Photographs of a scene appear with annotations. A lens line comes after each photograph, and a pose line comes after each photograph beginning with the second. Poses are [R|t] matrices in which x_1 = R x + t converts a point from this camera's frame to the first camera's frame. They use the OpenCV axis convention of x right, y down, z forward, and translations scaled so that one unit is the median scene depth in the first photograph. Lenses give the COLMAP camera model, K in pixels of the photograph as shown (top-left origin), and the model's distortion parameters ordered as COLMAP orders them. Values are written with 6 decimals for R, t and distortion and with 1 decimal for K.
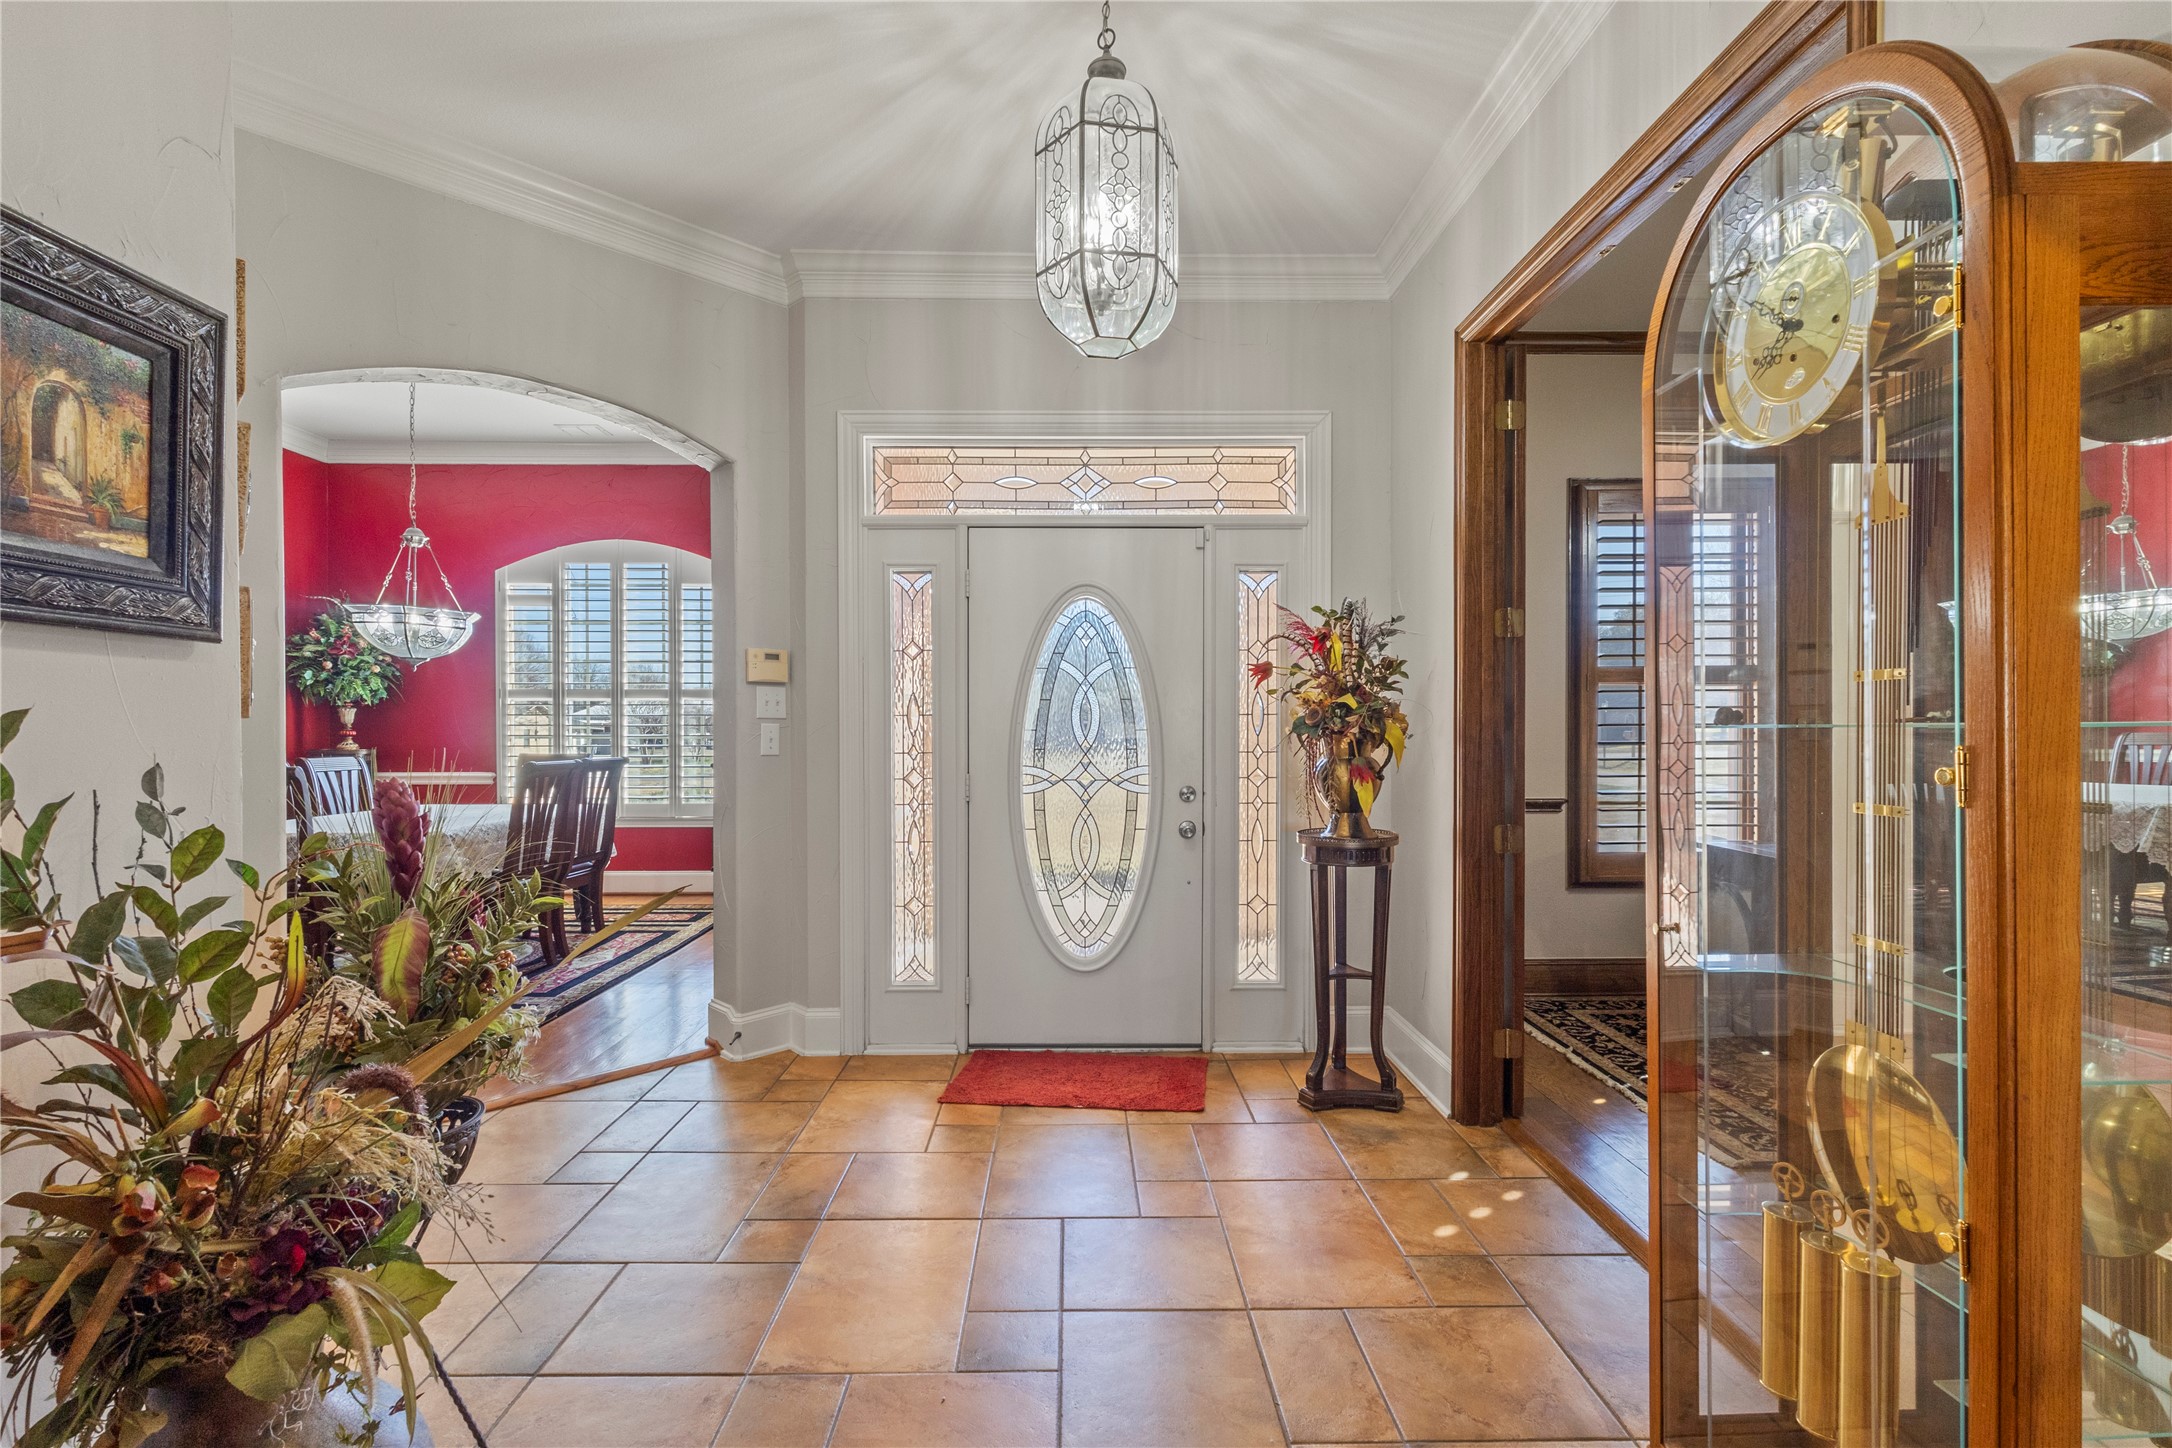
lens RADIAL K [[1001.5, 0, 1089.4], [0, 1001.5, 739.7], [0, 0, 1]] dist [0.005064, 0.000472]
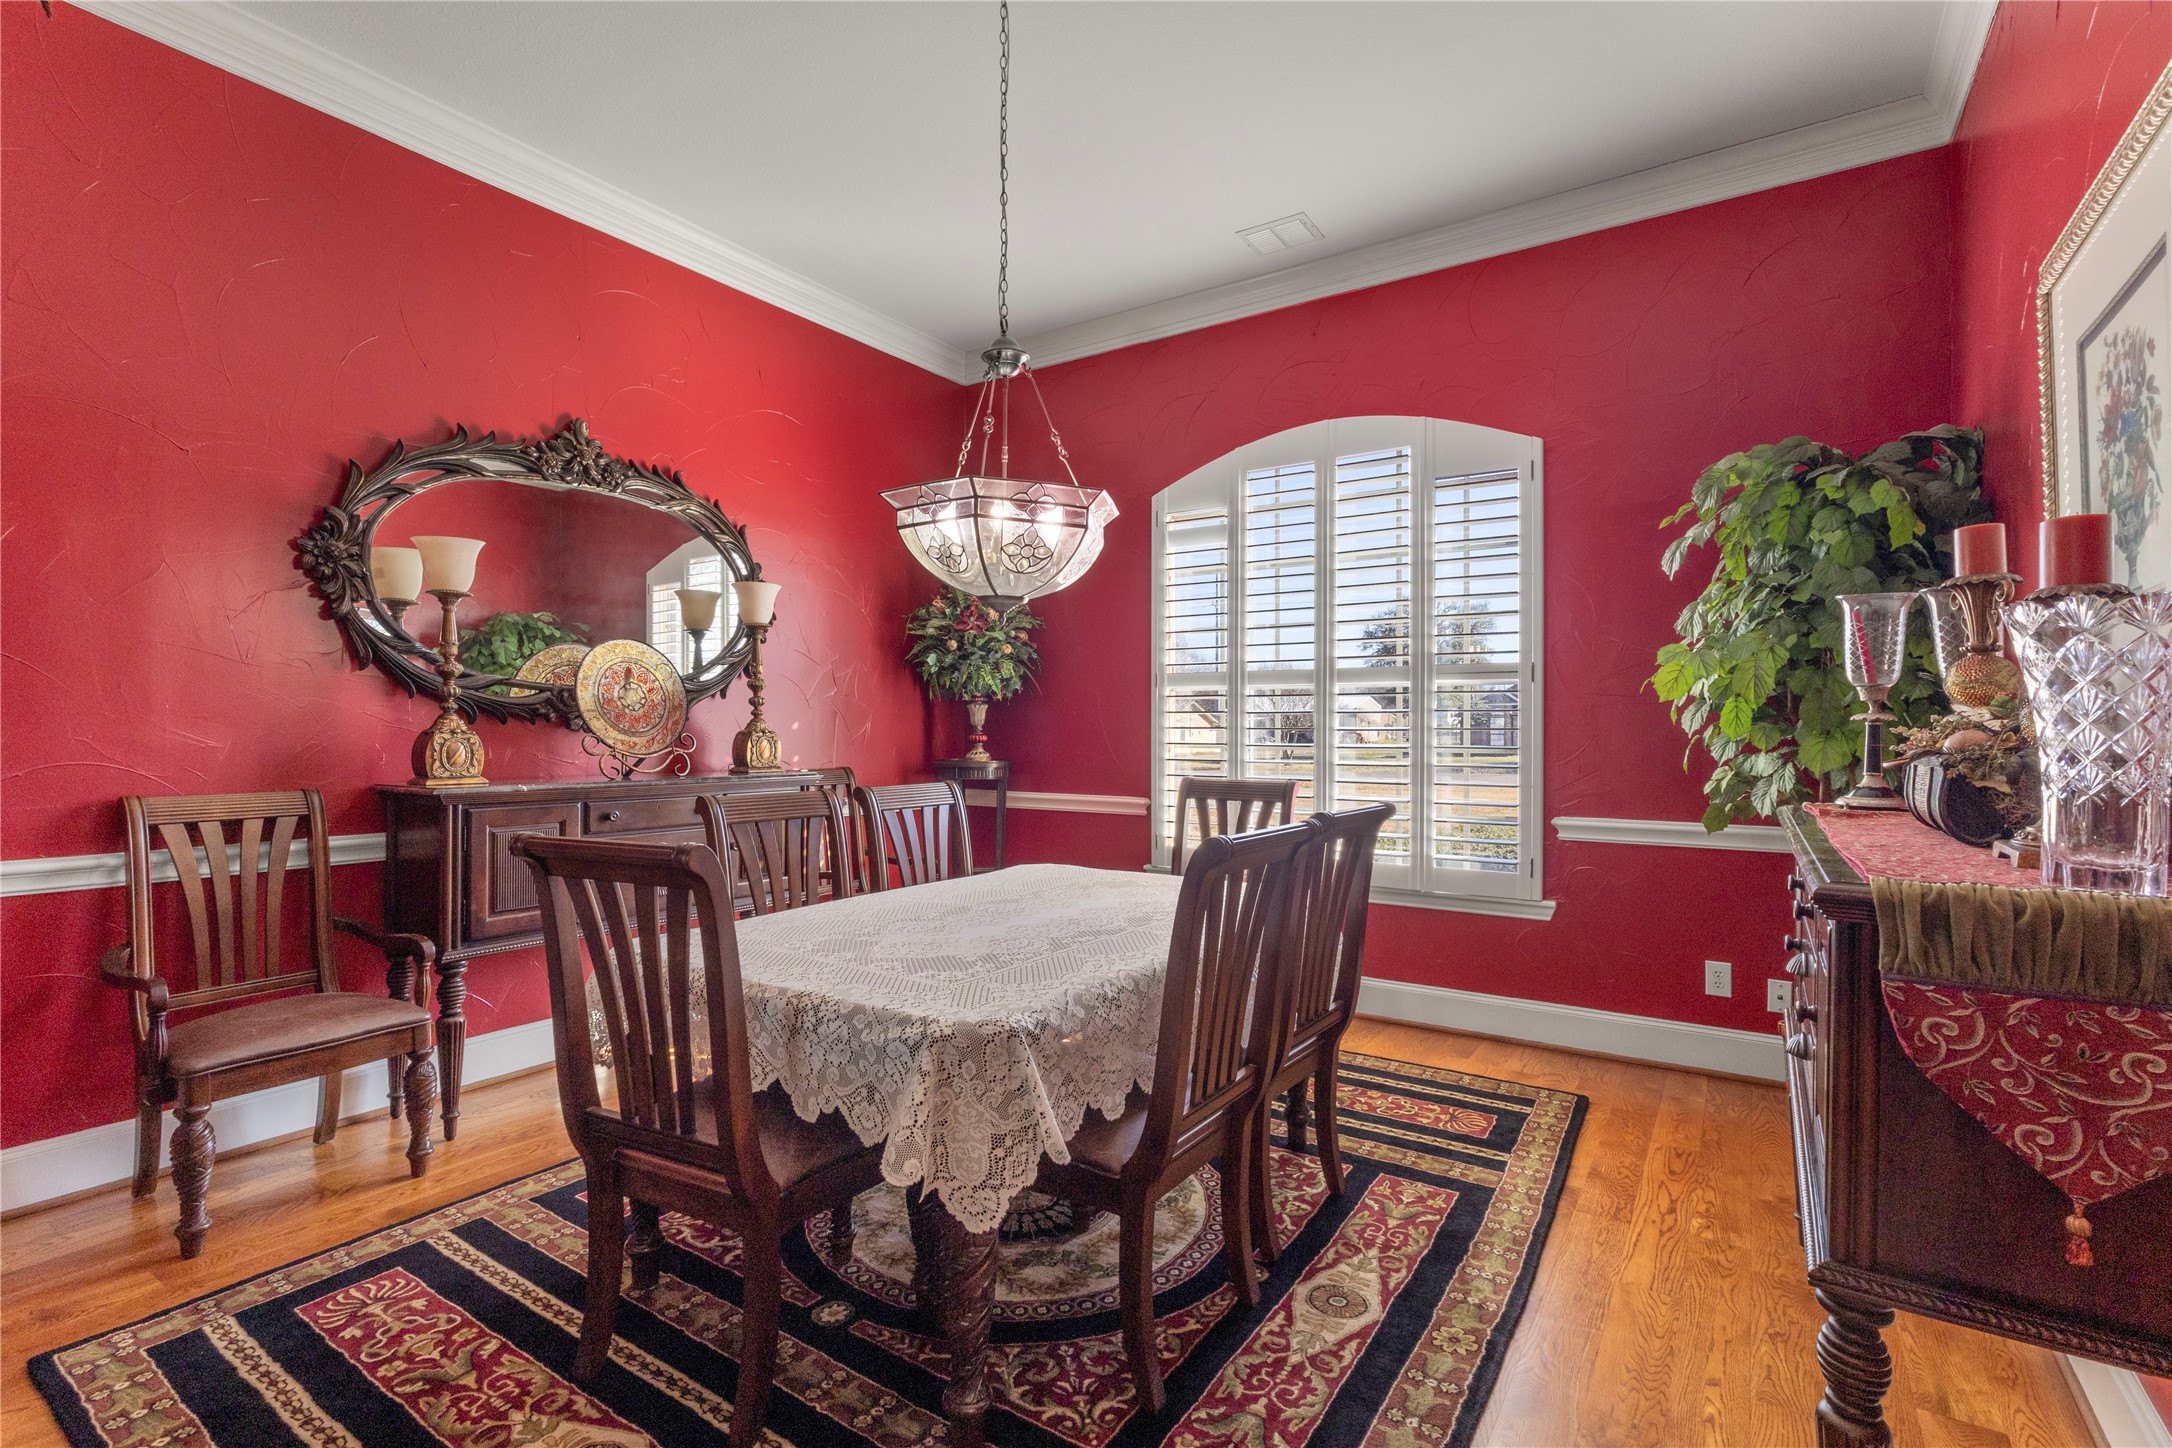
lens RADIAL K [[1001.5, 0, 1083.9], [0, 1001.5, 734.1], [0, 0, 1]] dist [0.005064, 0.000472]
pose [[0.820201, 0.006344, -0.572040, -0.256932], [-0.006114, 0.999979, 0.002324, -0.011813], [0.572042, 0.001592, 0.820222, 0.445318]]
